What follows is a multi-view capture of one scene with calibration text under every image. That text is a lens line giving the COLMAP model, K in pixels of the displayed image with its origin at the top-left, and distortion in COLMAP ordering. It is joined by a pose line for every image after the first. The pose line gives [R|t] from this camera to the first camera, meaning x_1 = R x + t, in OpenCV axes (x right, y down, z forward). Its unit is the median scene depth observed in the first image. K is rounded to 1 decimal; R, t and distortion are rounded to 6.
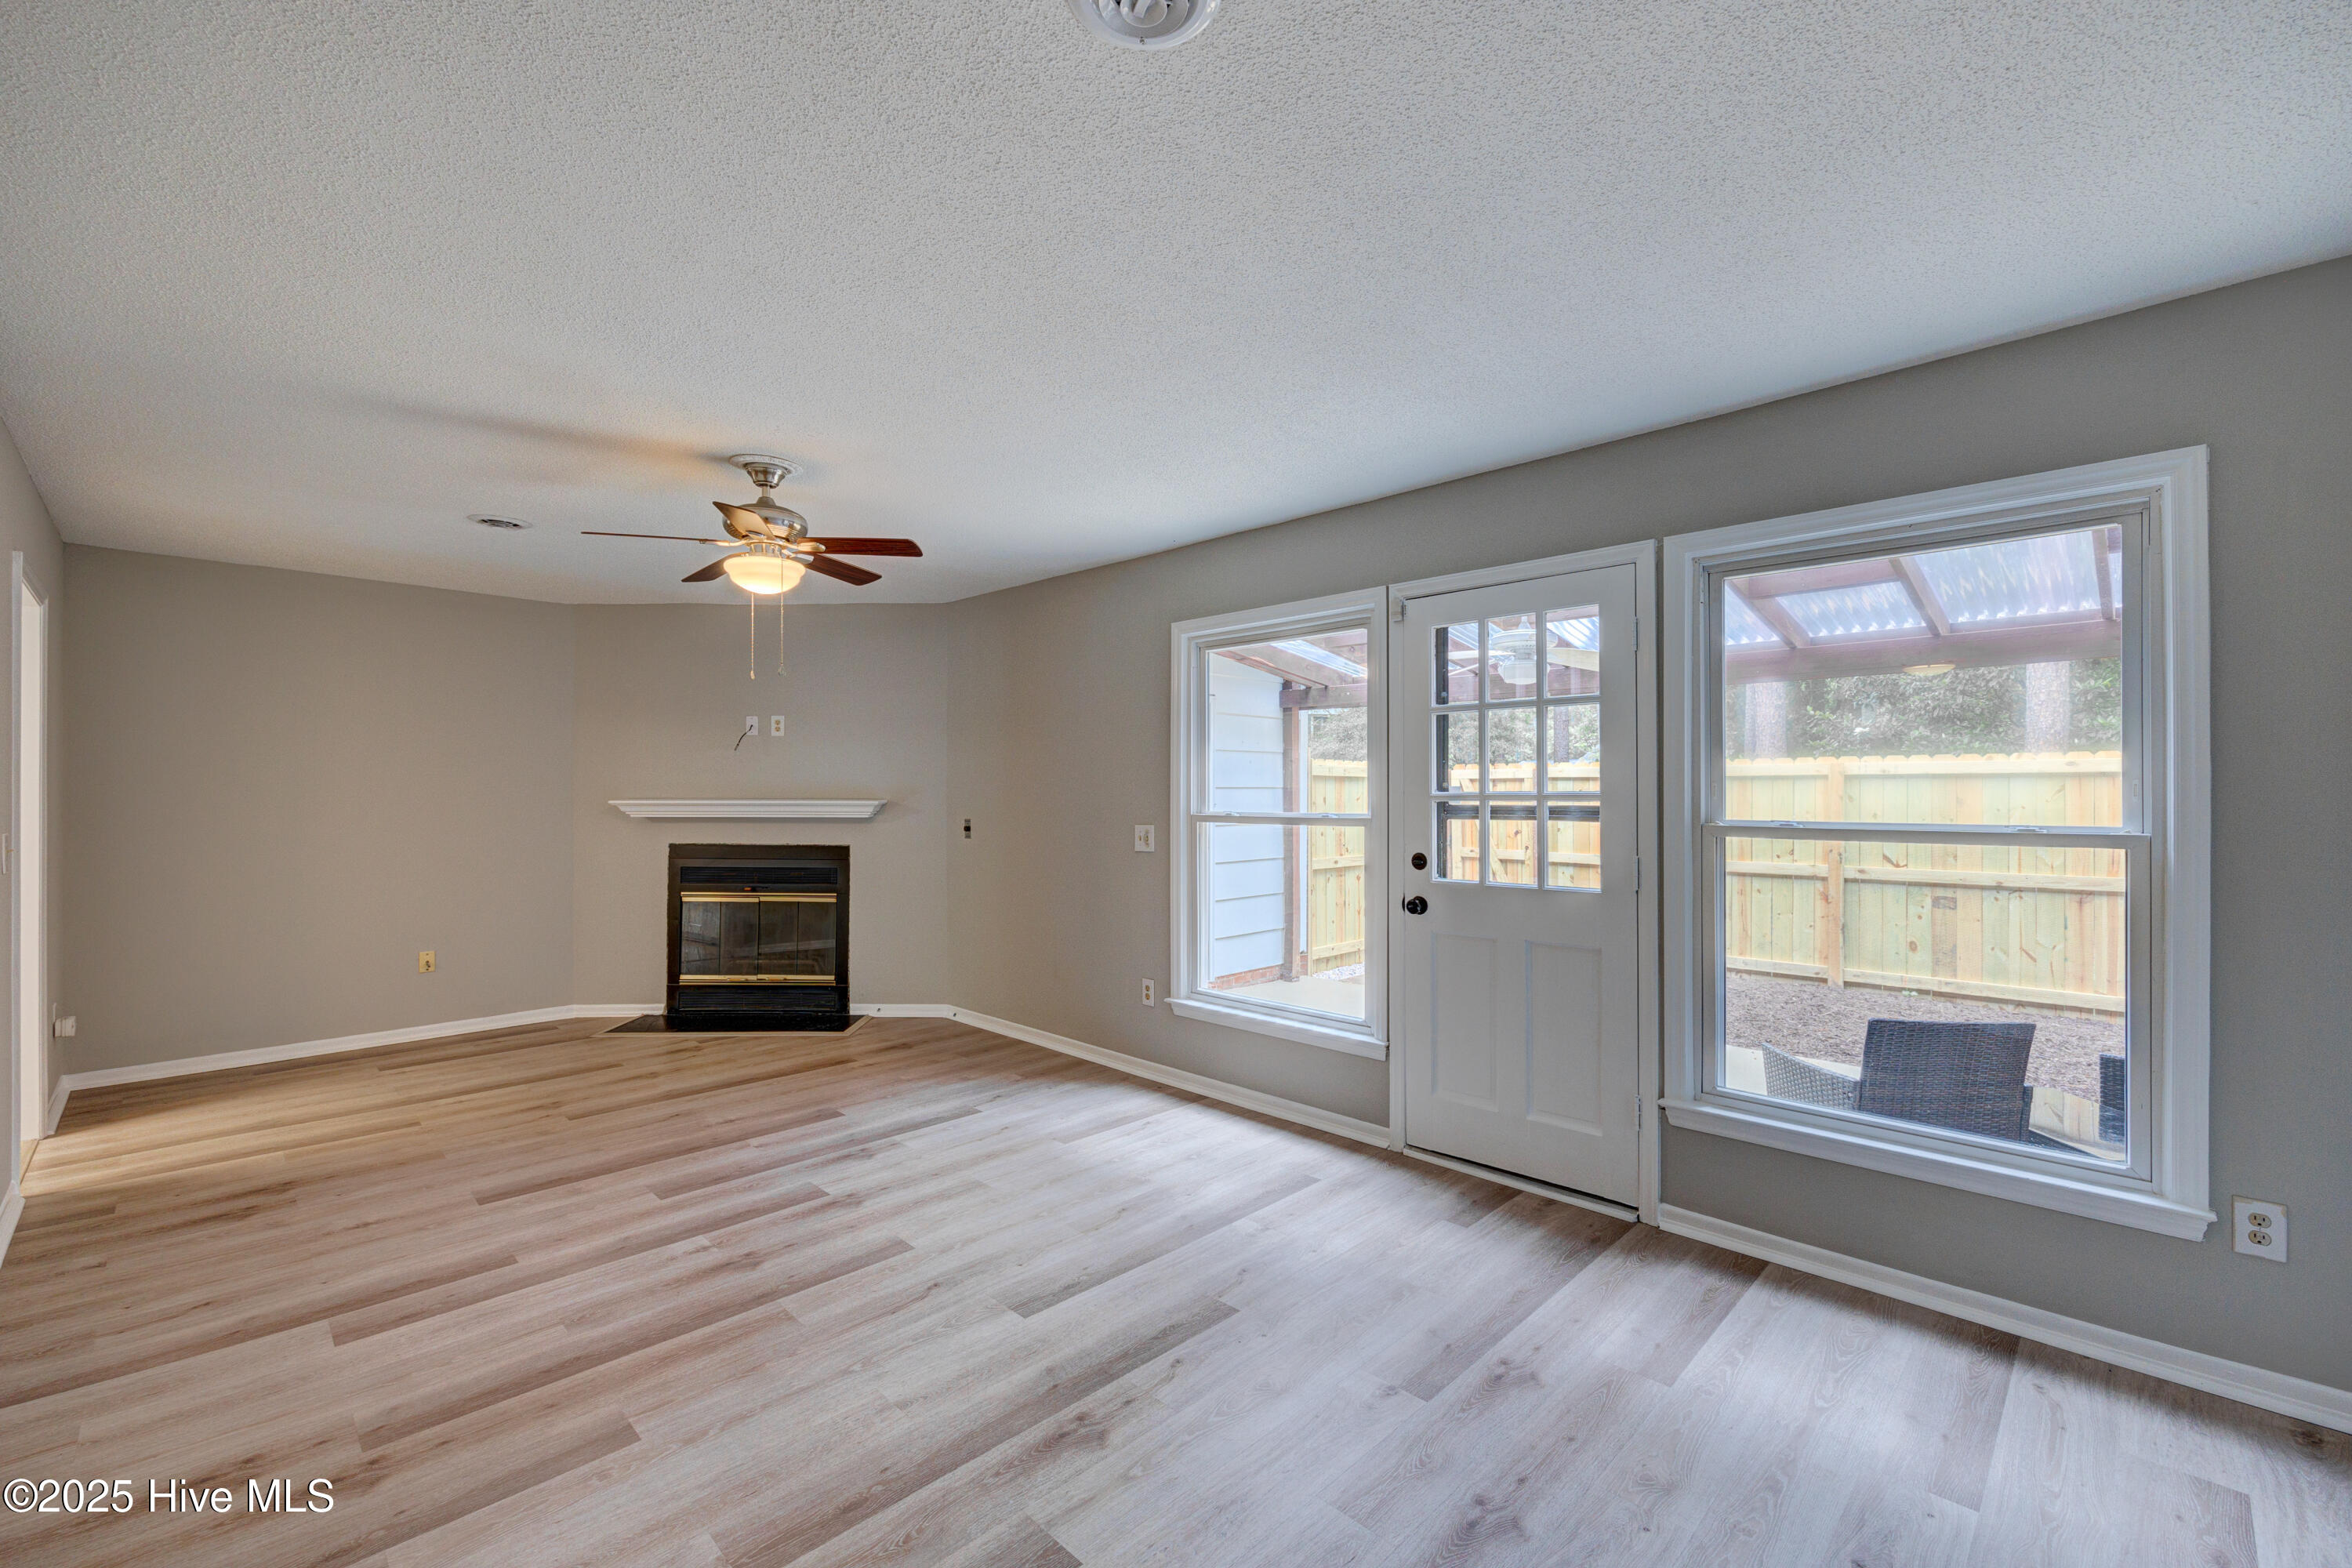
lens RADIAL K [[974.5, 0, 1181.4], [0, 974.5, 782.7], [0, 0, 1]] dist [0.000546, -0.000380]
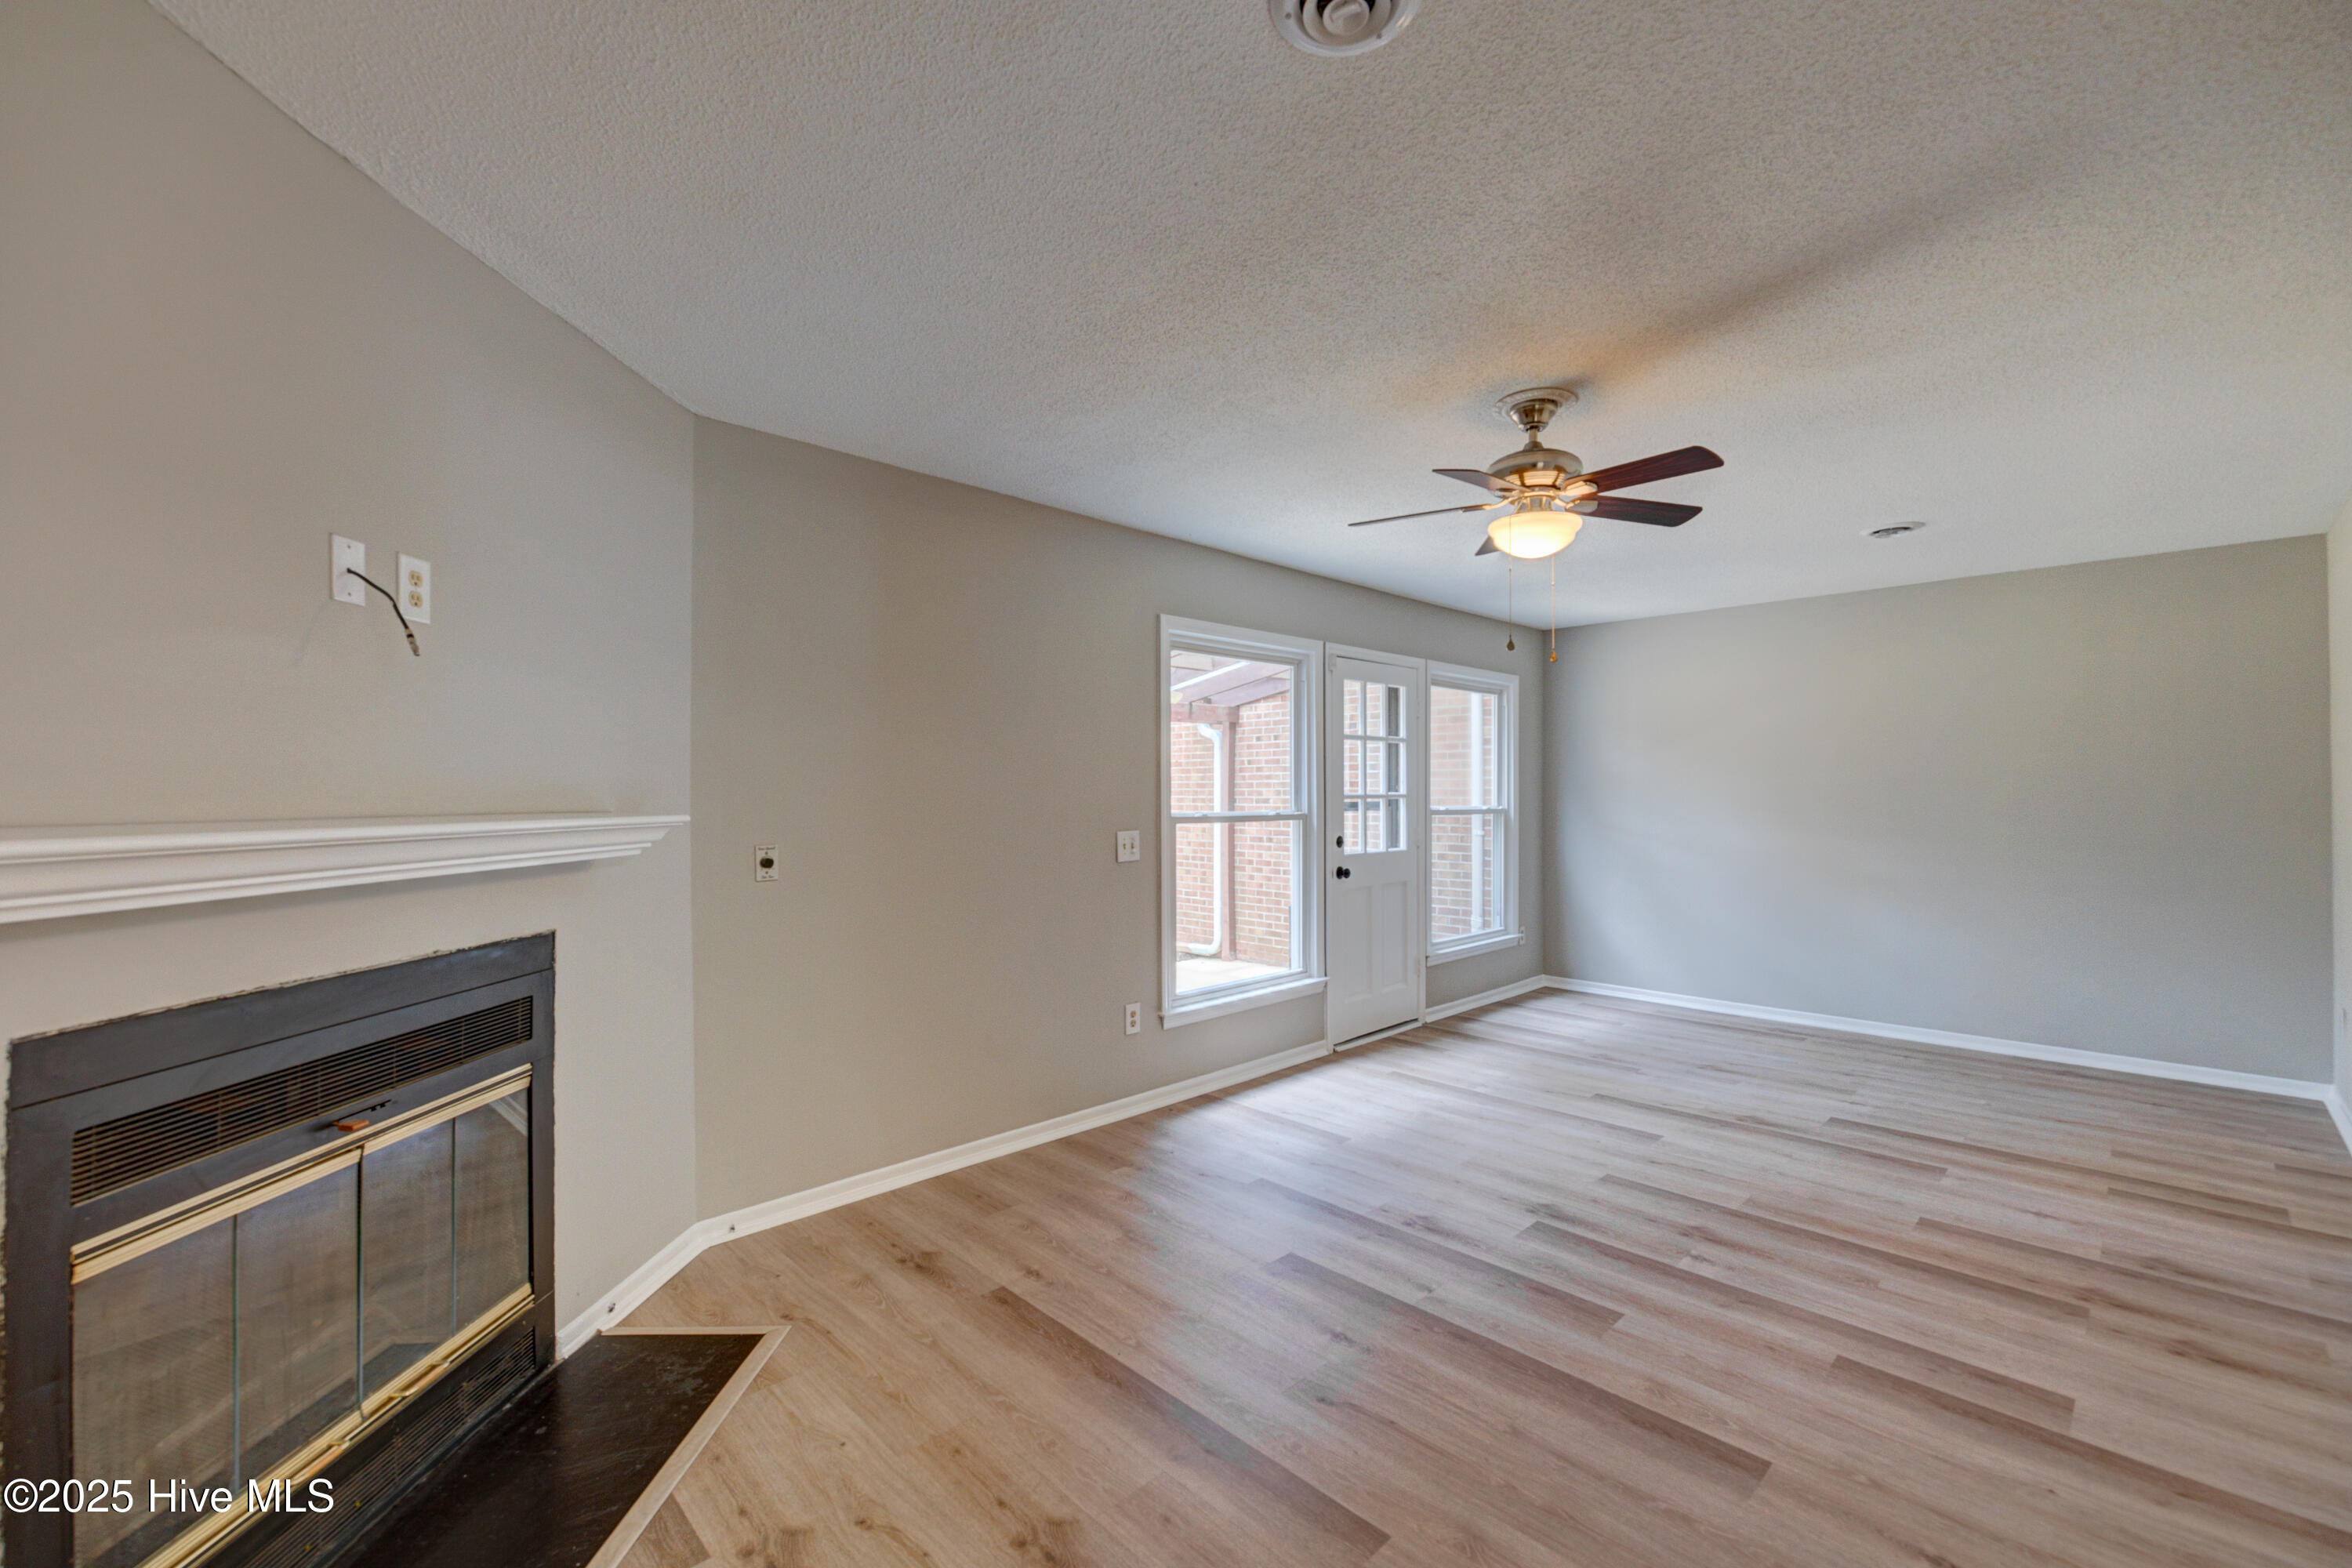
lens RADIAL K [[974.5, 0, 1191.3], [0, 974.5, 789.3], [0, 0, 1]] dist [0.000546, -0.000380]
pose [[0.010652, 0.005608, 0.999928, -1.248067], [-0.006841, 0.999961, -0.005535, 0.013503], [-0.999920, -0.006781, 0.010690, 1.268155]]
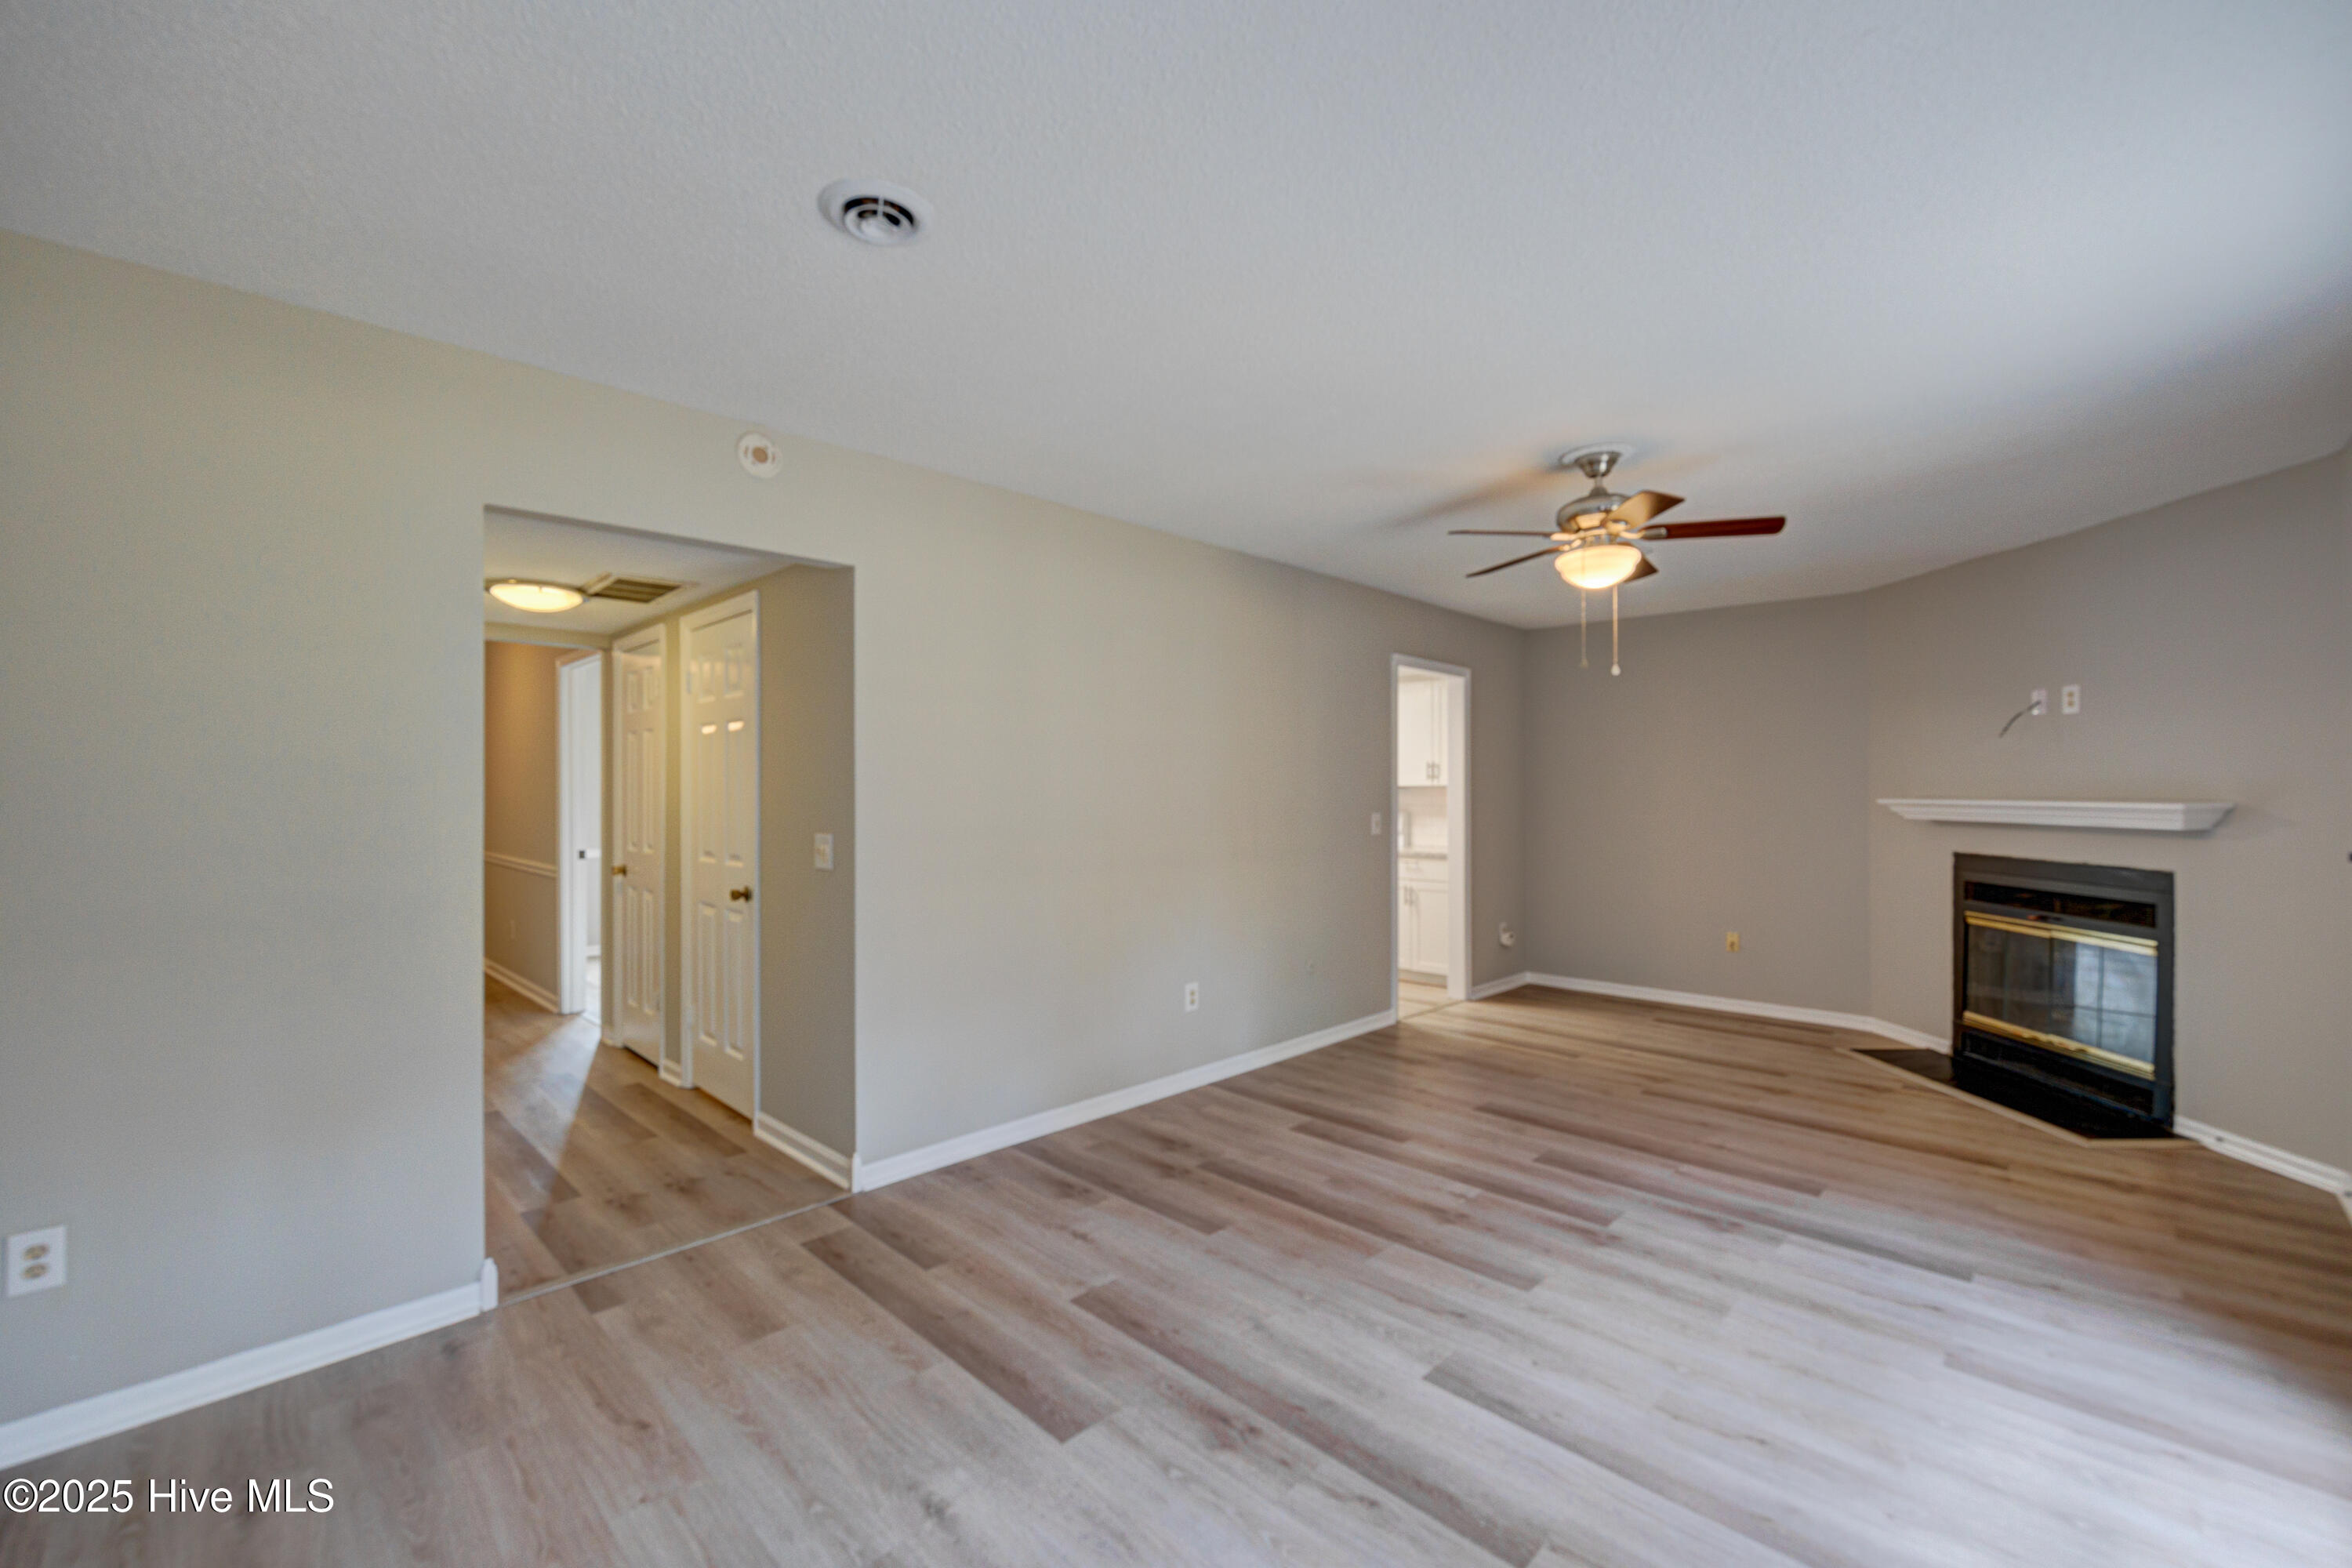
lens RADIAL K [[974.5, 0, 1176.4], [0, 974.5, 791.3], [0, 0, 1]] dist [0.000546, -0.000380]
pose [[-0.005842, -0.001009, -0.999982, 0.539419], [0.011242, 0.999936, -0.001074, 0.006774], [0.999920, -0.011248, -0.005831, 0.576525]]
